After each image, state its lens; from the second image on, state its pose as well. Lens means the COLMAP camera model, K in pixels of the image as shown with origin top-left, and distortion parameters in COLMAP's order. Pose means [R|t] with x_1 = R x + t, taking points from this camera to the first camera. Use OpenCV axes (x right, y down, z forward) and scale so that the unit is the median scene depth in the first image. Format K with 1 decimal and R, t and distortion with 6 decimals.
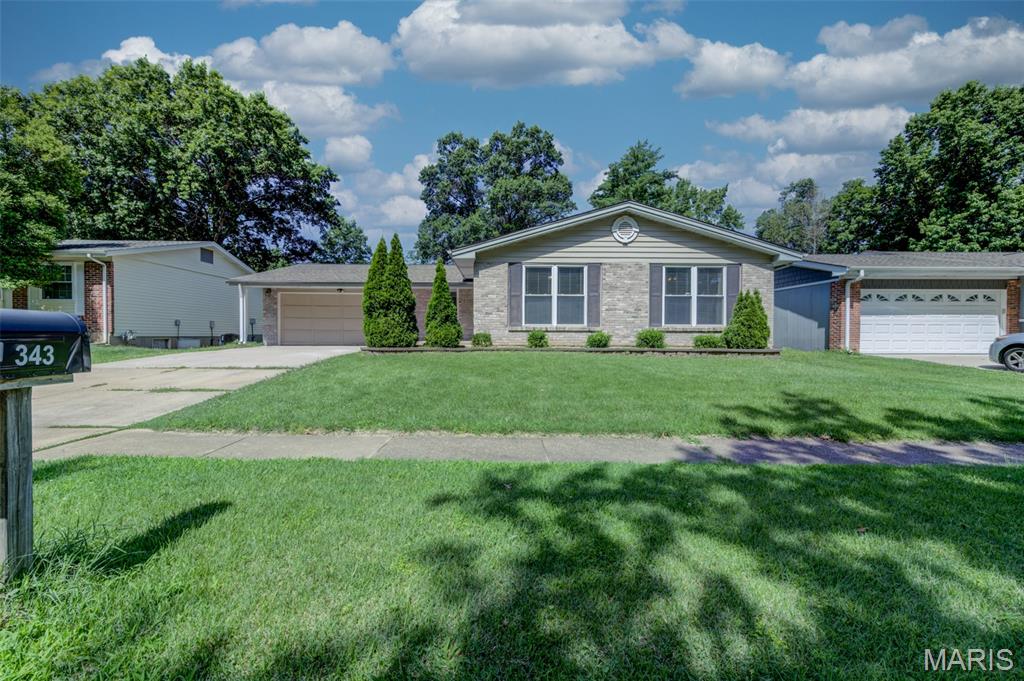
lens RADIAL K [[401.3, 0, 506.7], [0, 401.3, 329.7], [0, 0, 1]] dist [0.007480, -0.002734]
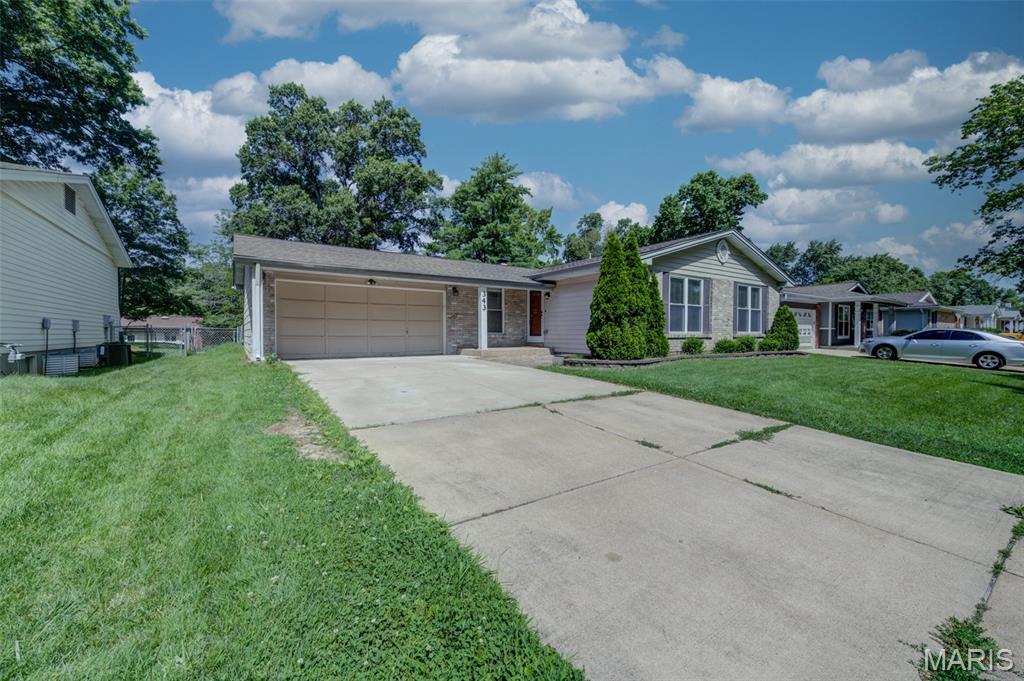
lens RADIAL K [[401.3, 0, 506.7], [0, 401.3, 329.7], [0, 0, 1]] dist [0.007480, -0.002734]
pose [[0.833663, 0.001479, 0.552272, -0.756793], [-0.004996, 0.999976, 0.004864, -0.018449], [-0.552251, -0.006814, 0.833650, 0.310143]]
